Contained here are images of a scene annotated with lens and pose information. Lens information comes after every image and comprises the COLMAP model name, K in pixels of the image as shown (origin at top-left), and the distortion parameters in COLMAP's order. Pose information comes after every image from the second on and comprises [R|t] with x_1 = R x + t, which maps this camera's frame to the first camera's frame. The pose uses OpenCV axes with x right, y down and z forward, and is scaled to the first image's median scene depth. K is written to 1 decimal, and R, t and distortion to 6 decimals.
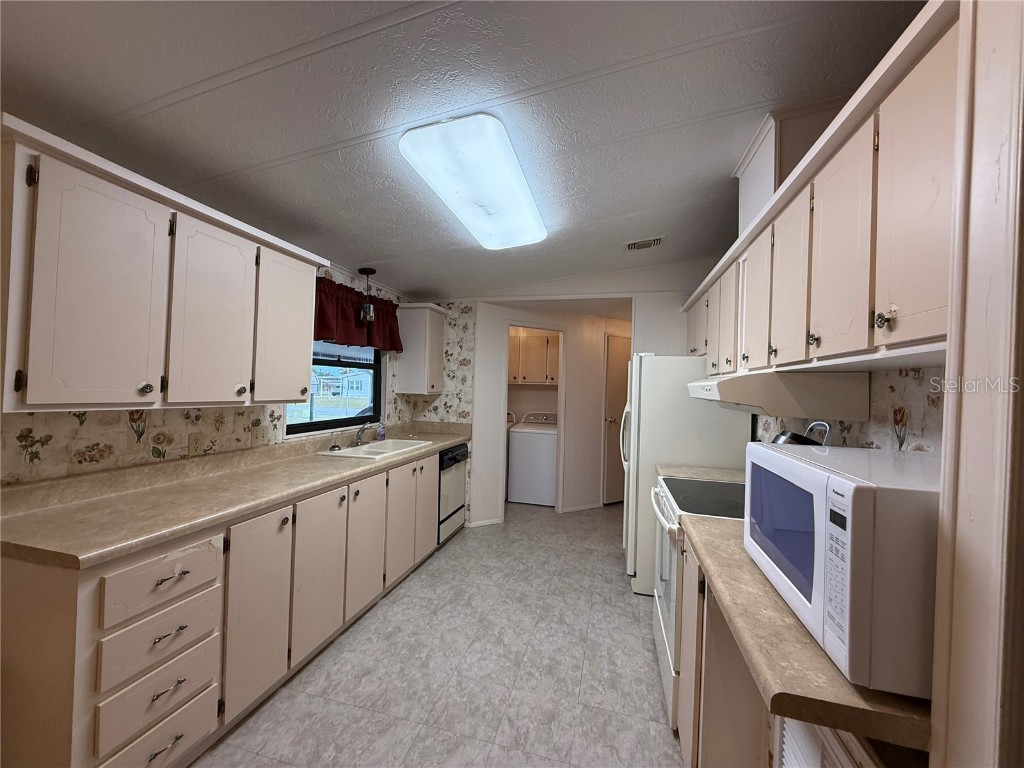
lens RADIAL K [[405.5, 0, 509.1], [0, 405.5, 384.9], [0, 0, 1]] dist [0.001294, -0.000303]
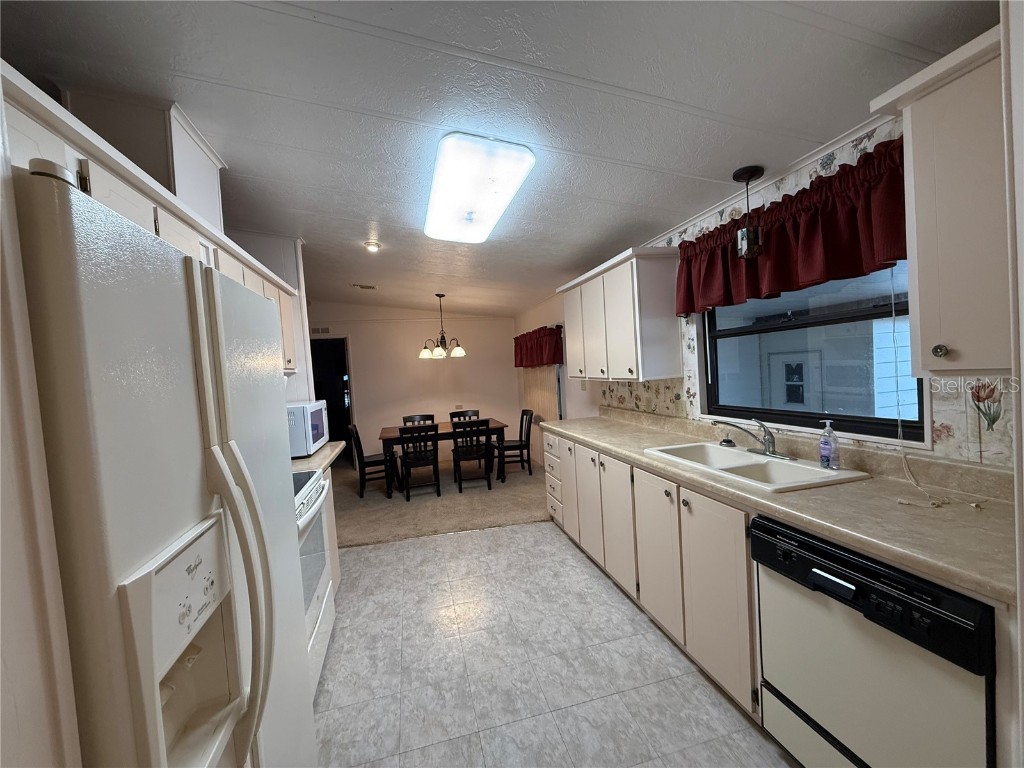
lens RADIAL K [[405.5, 0, 510.2], [0, 405.5, 386.2], [0, 0, 1]] dist [0.001294, -0.000303]
pose [[-0.870136, 0.048729, -0.490396, 0.380397], [0.041601, 0.998811, 0.025433, 0.013889], [0.491052, 0.001729, -0.871128, 1.850464]]
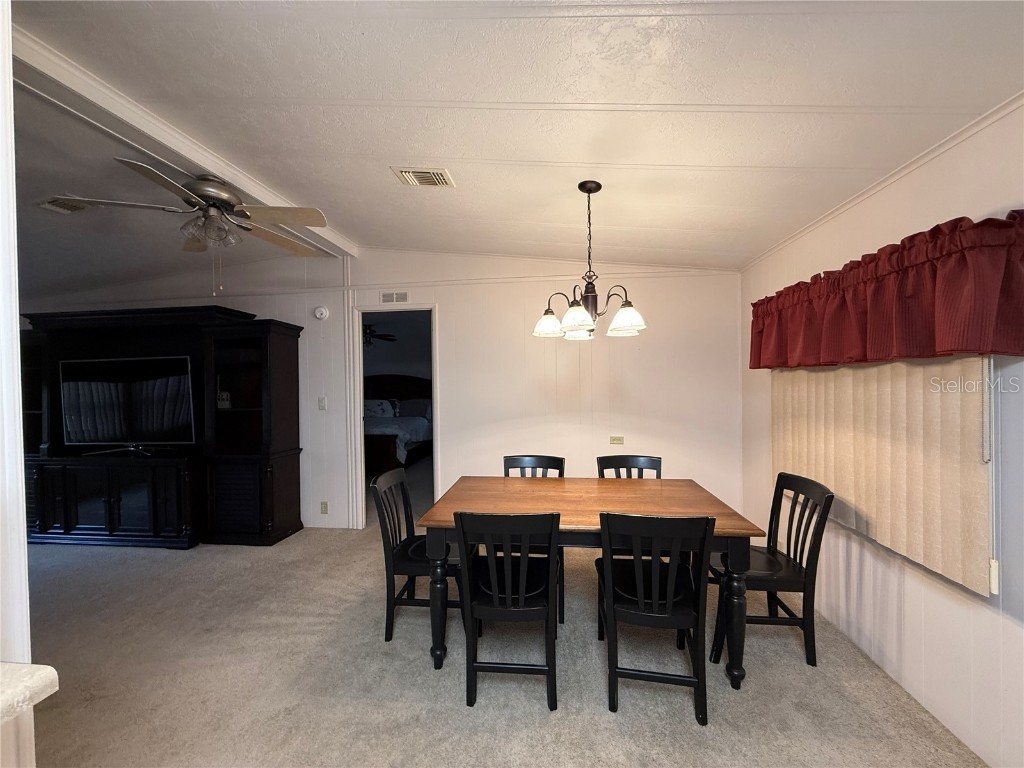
lens RADIAL K [[405.5, 0, 510.3], [0, 405.5, 384.0], [0, 0, 1]] dist [0.001294, -0.000303]
pose [[-0.990195, -0.010892, -0.139267, -0.091345], [-0.011102, 0.999938, 0.000735, 0.011446], [0.139251, 0.002274, -0.990255, 0.632771]]
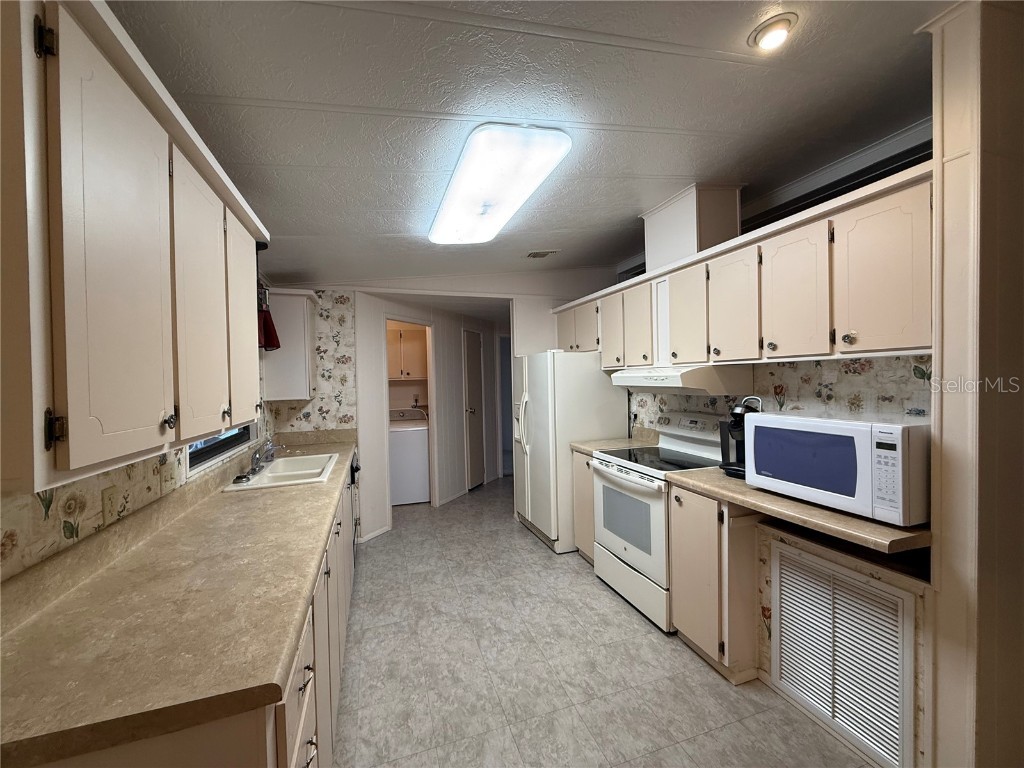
lens RADIAL K [[405.5, 0, 509.4], [0, 405.5, 384.9], [0, 0, 1]] dist [0.001294, -0.000303]
pose [[0.833209, -0.056301, 0.550085, -0.527999], [0.043369, 0.998392, 0.036495, -0.032240], [-0.551255, -0.006551, 0.834311, 0.120734]]
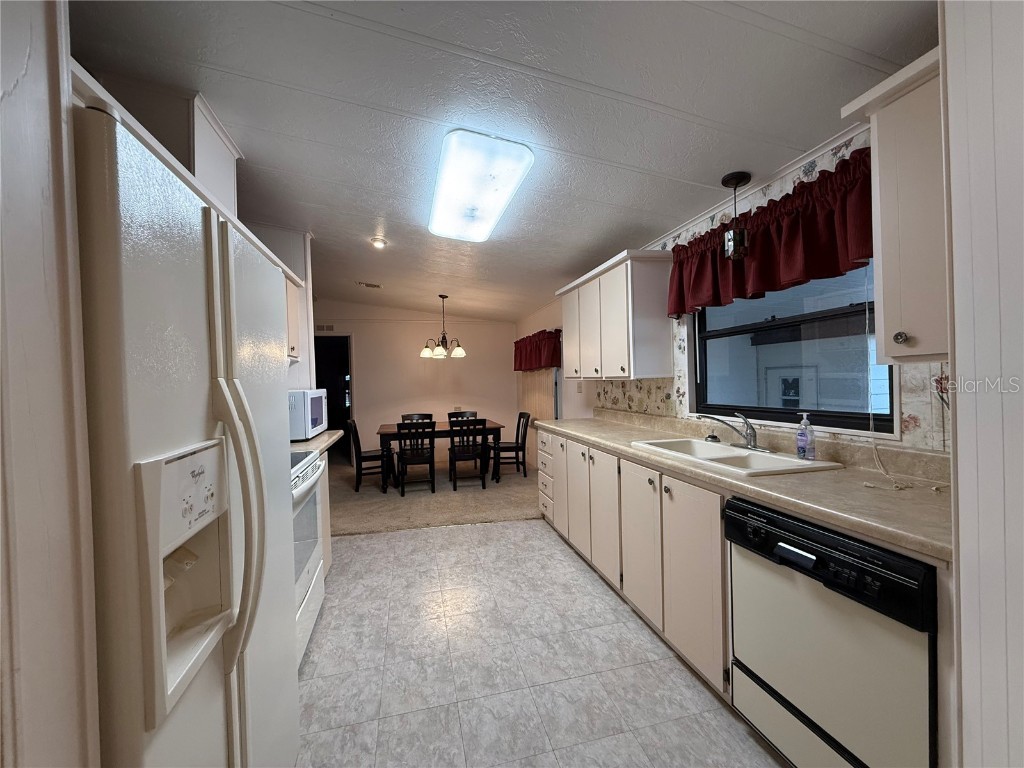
lens RADIAL K [[405.5, 0, 509.9], [0, 405.5, 386.3], [0, 0, 1]] dist [0.001294, -0.000303]
pose [[-0.873761, 0.001953, -0.486351, 0.380253], [0.003694, 0.999990, -0.002621, 0.067799], [0.486341, -0.004087, -0.873760, 1.890631]]
